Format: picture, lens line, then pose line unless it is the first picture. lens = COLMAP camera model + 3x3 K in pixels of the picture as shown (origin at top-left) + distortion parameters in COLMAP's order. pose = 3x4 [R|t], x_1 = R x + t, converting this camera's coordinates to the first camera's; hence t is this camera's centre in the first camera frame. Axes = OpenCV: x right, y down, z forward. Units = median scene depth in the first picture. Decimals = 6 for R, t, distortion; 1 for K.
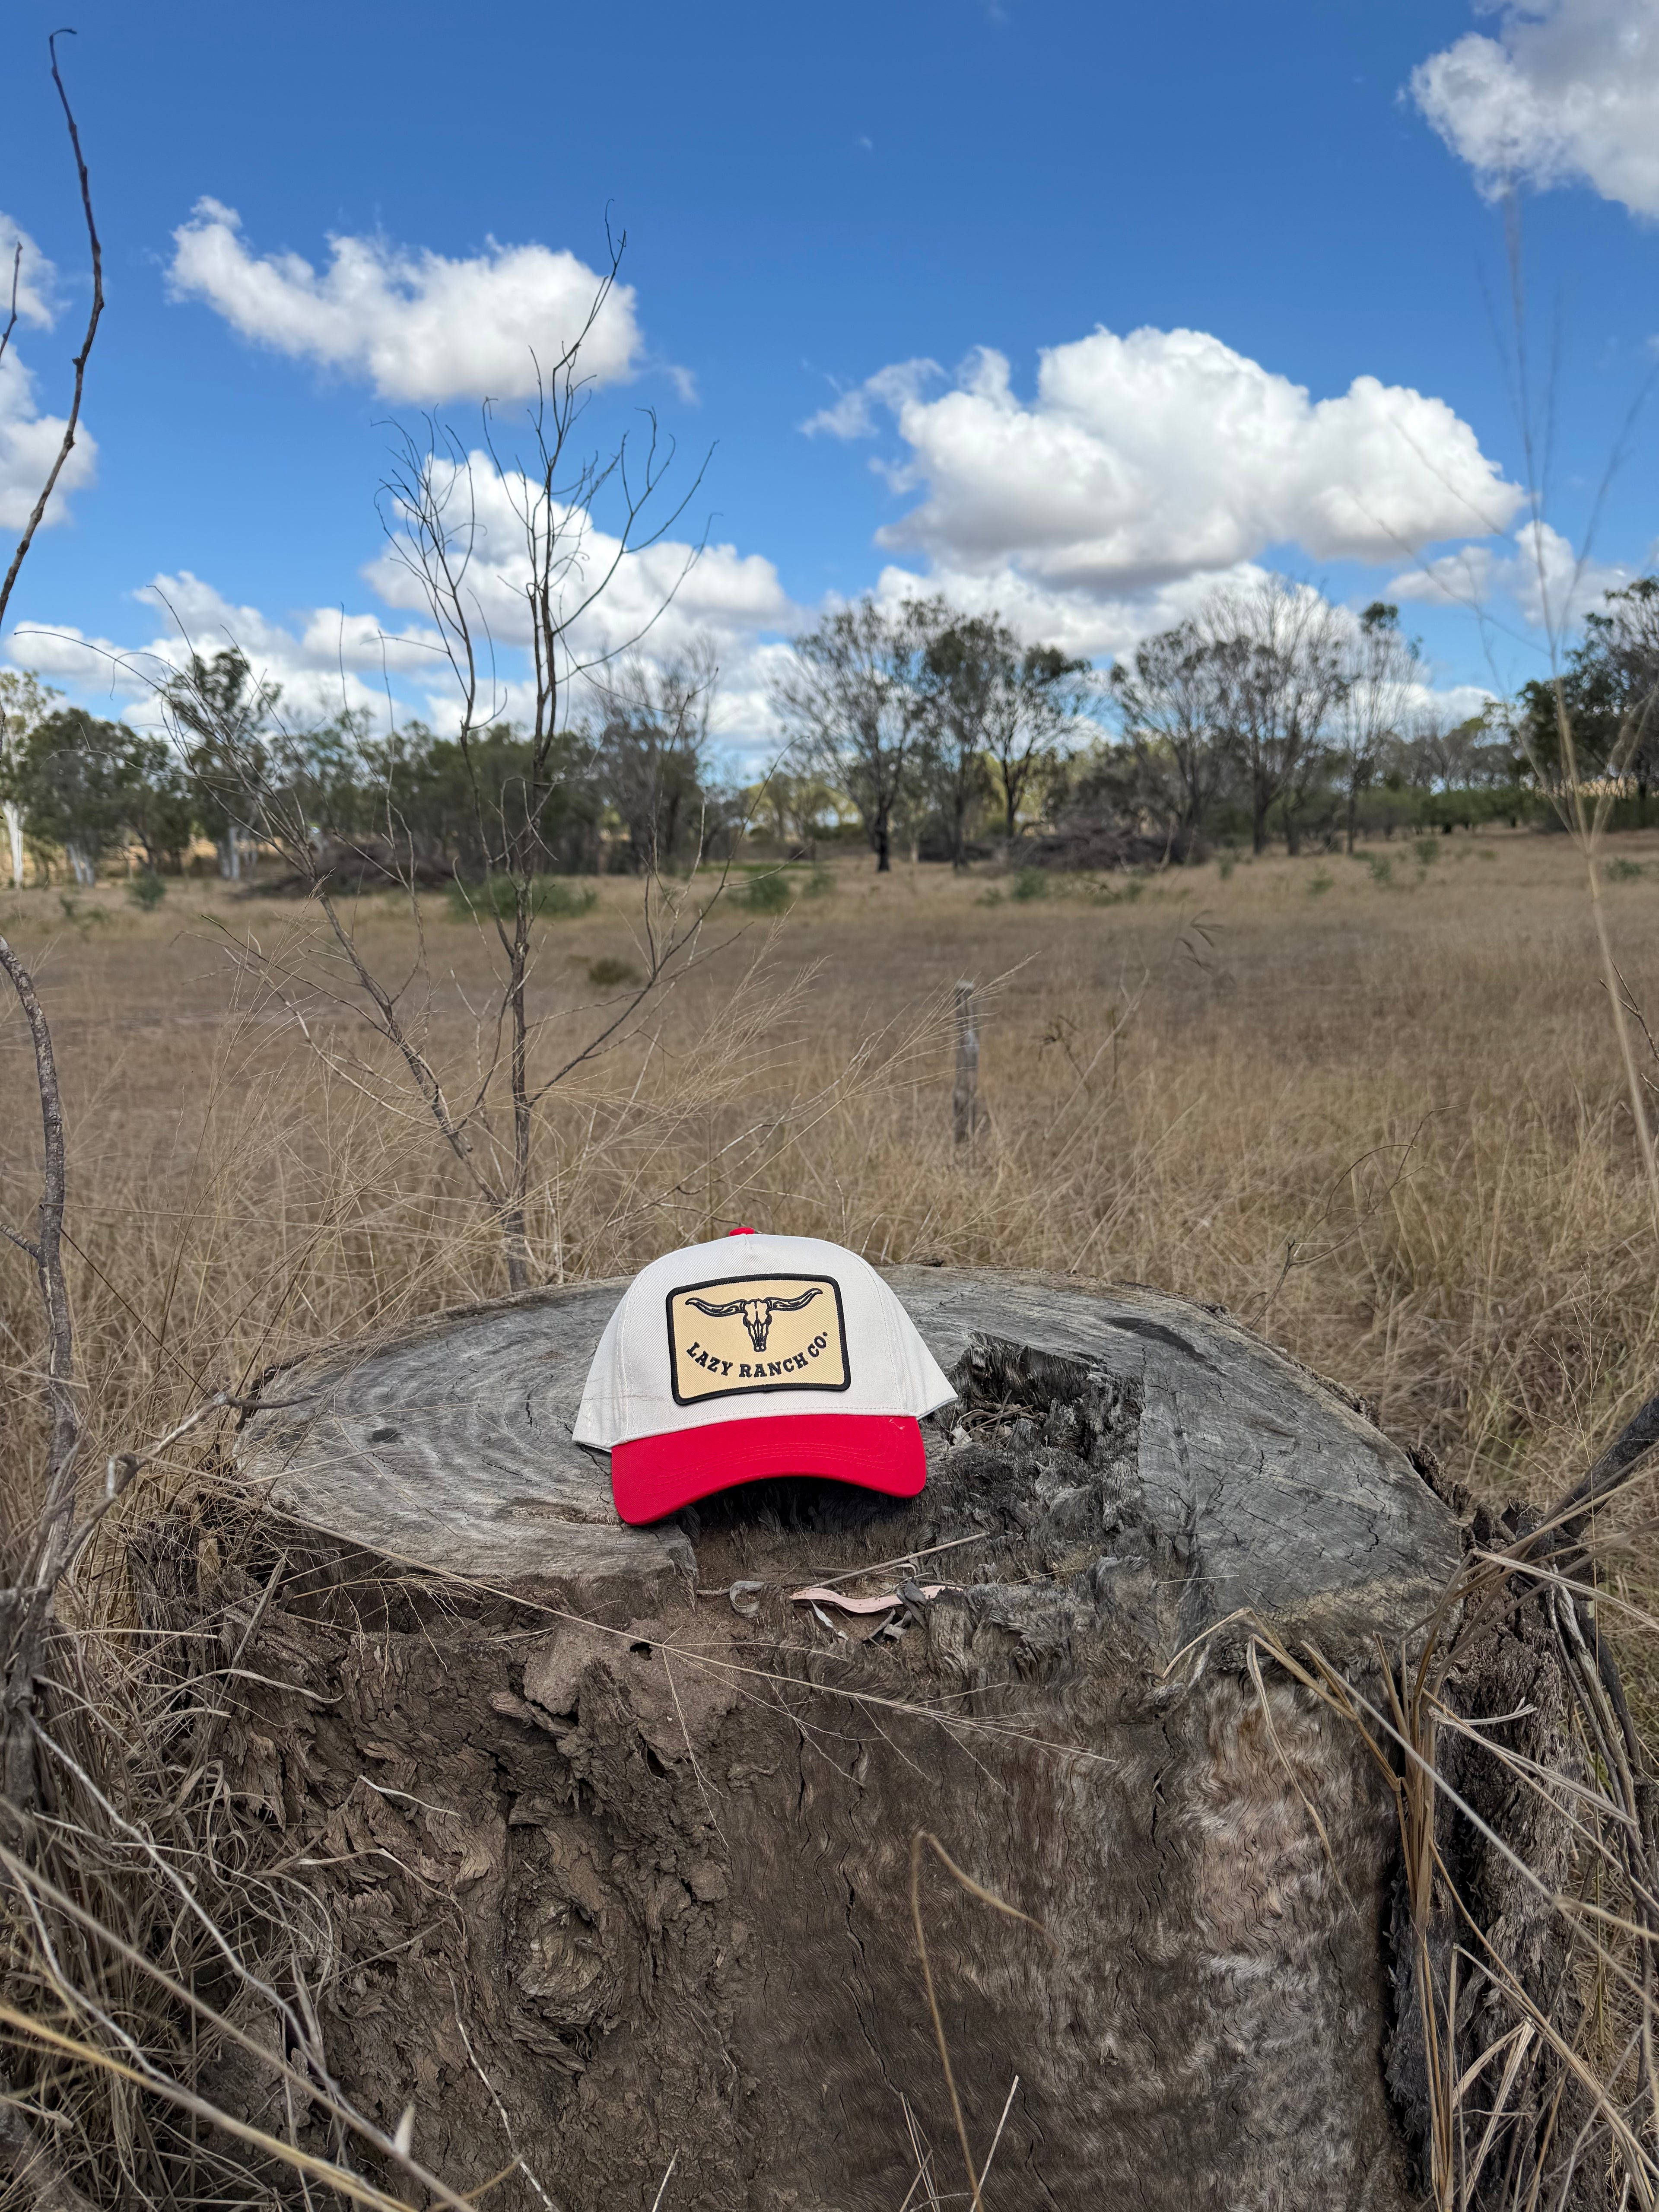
lens RADIAL K [[1551.3, 0, 822.1], [0, 1551.3, 1109.1], [0, 0, 1]] dist [0.066375, -0.110539]
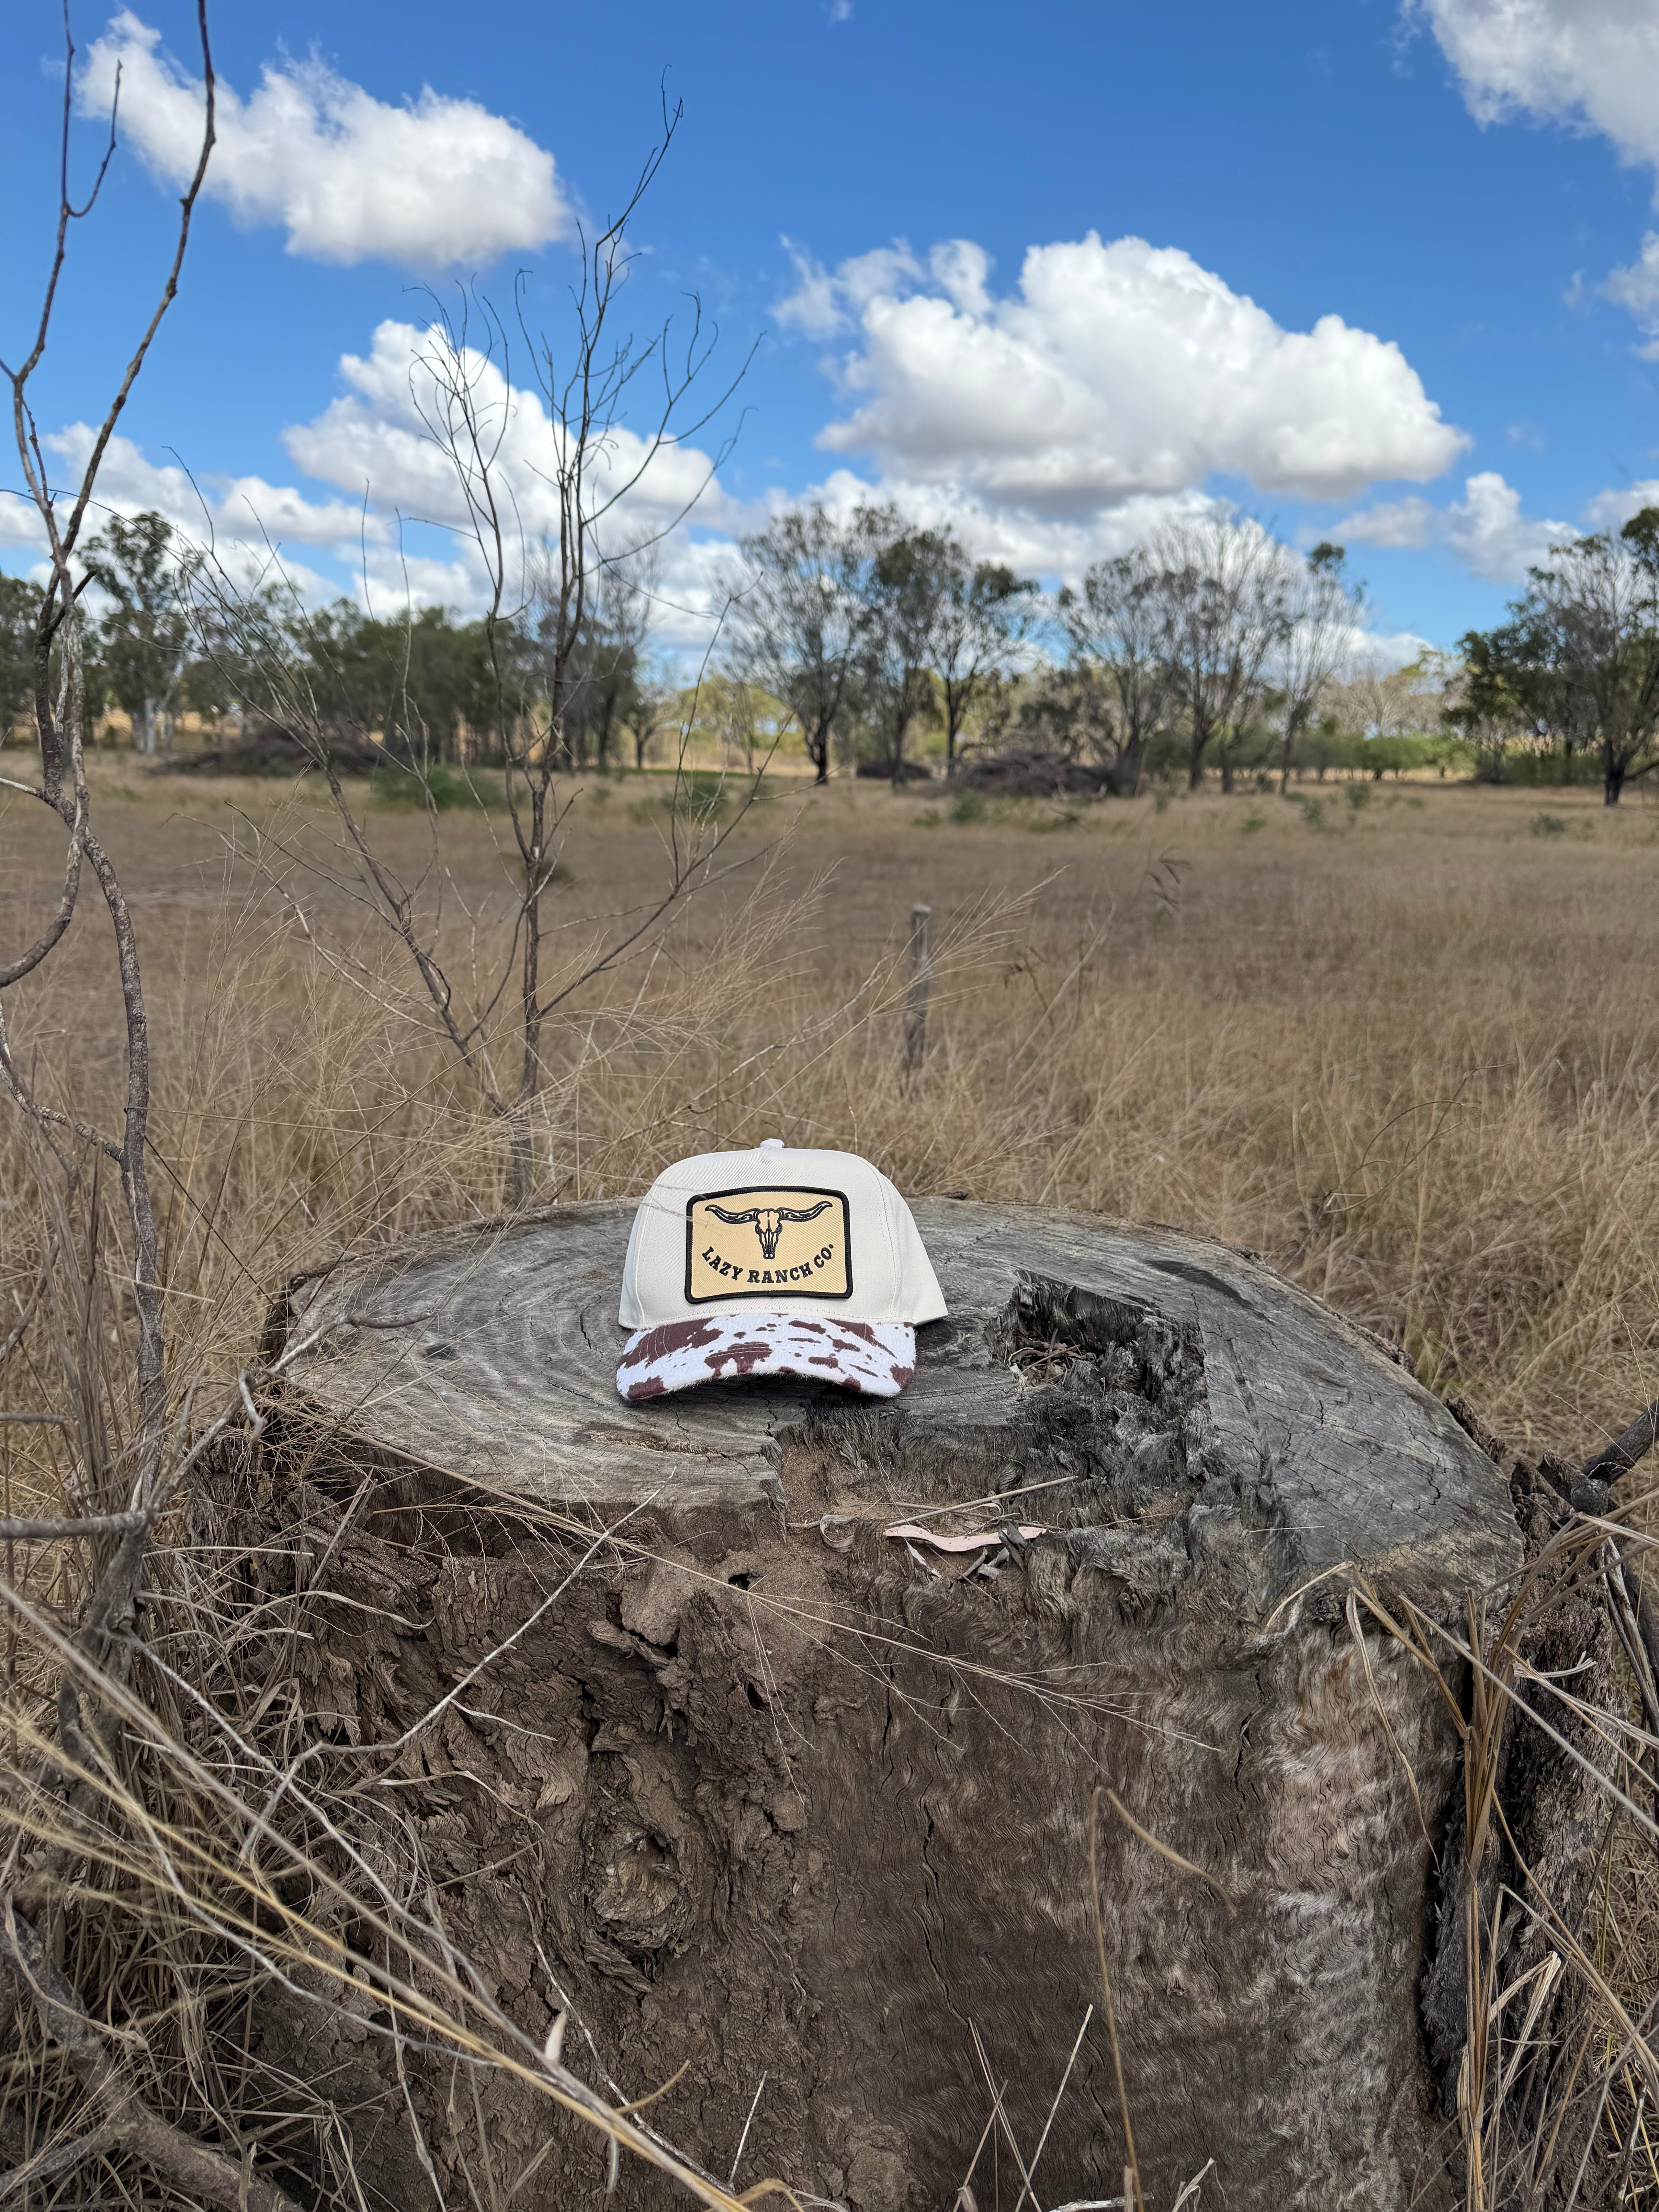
lens RADIAL K [[1552.4, 0, 833.0], [0, 1552.4, 1105.1], [0, 0, 1]] dist [0.085892, -0.161033]
pose [[0.997196, 0.046594, 0.058559, -0.120856], [-0.049563, 0.997502, 0.050330, -0.008706], [-0.056067, -0.053091, 0.997014, 0.021905]]
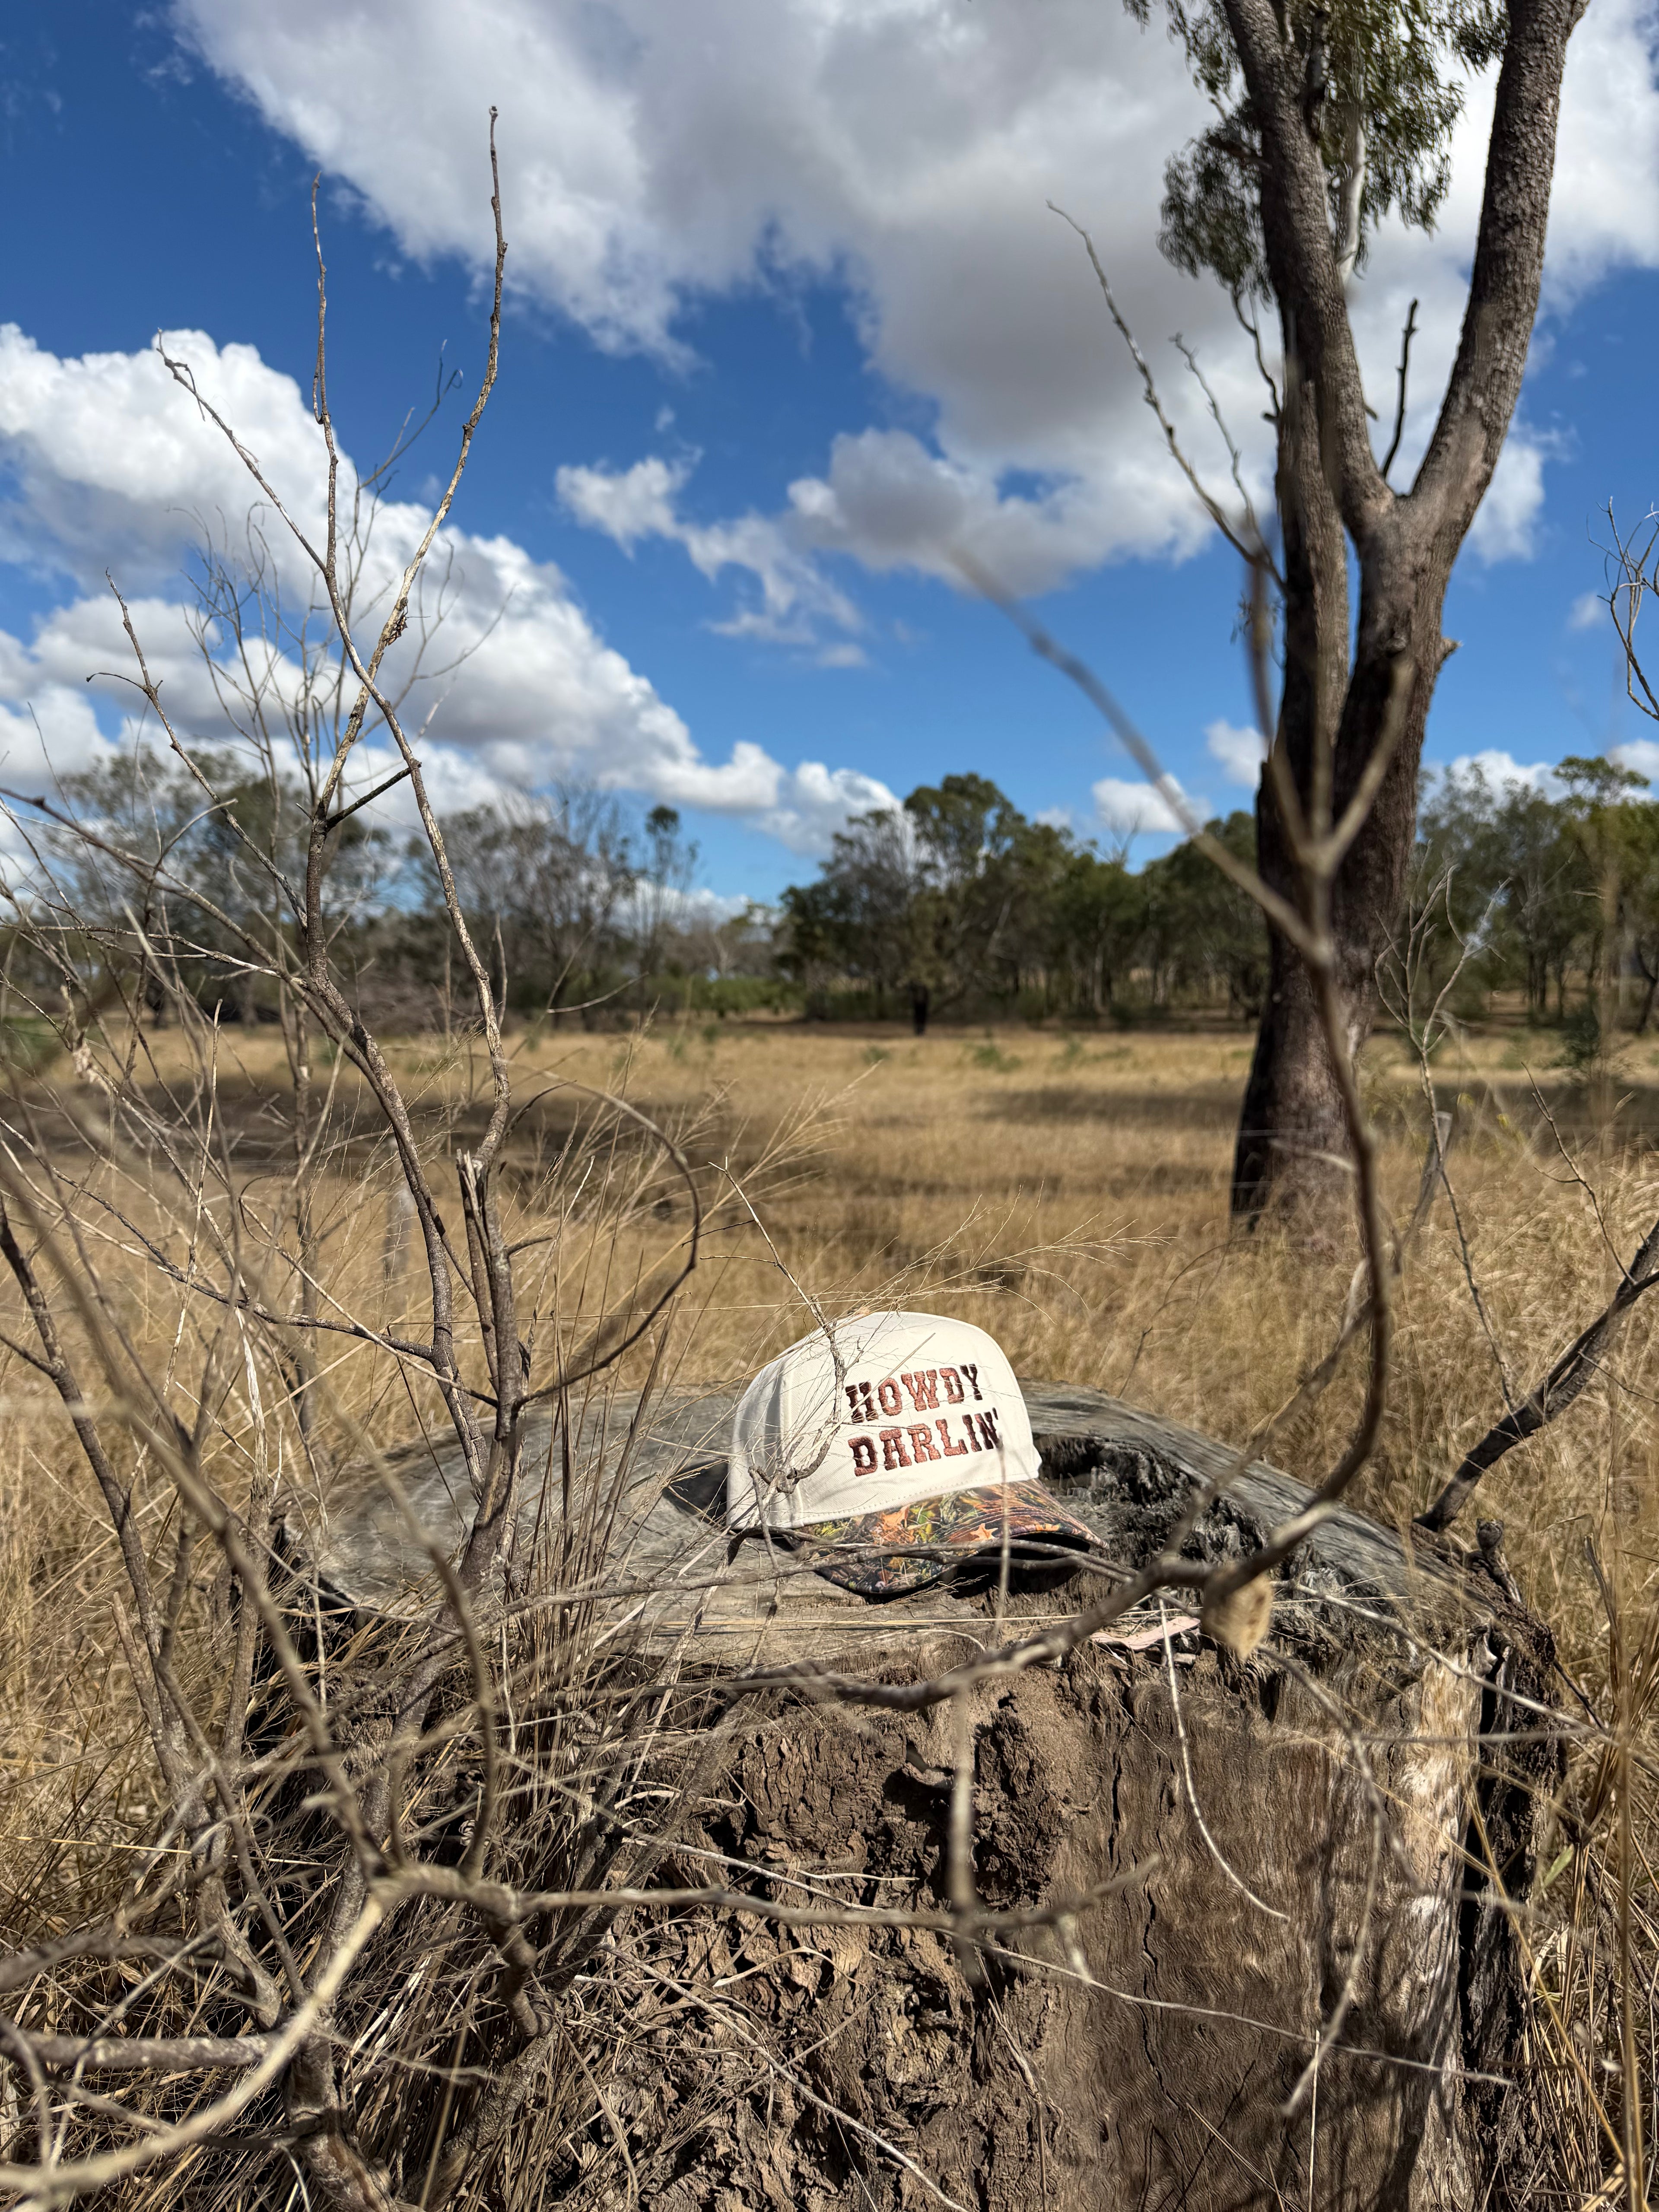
lens RADIAL K [[1552.4, 0, 833.0], [0, 1552.4, 1105.1], [0, 0, 1]] dist [0.085892, -0.161033]
pose [[0.900326, 0.015586, 0.434937, -0.646062], [0.033108, 0.994010, -0.104156, 0.047754], [-0.433955, 0.108174, 0.894417, 0.057206]]
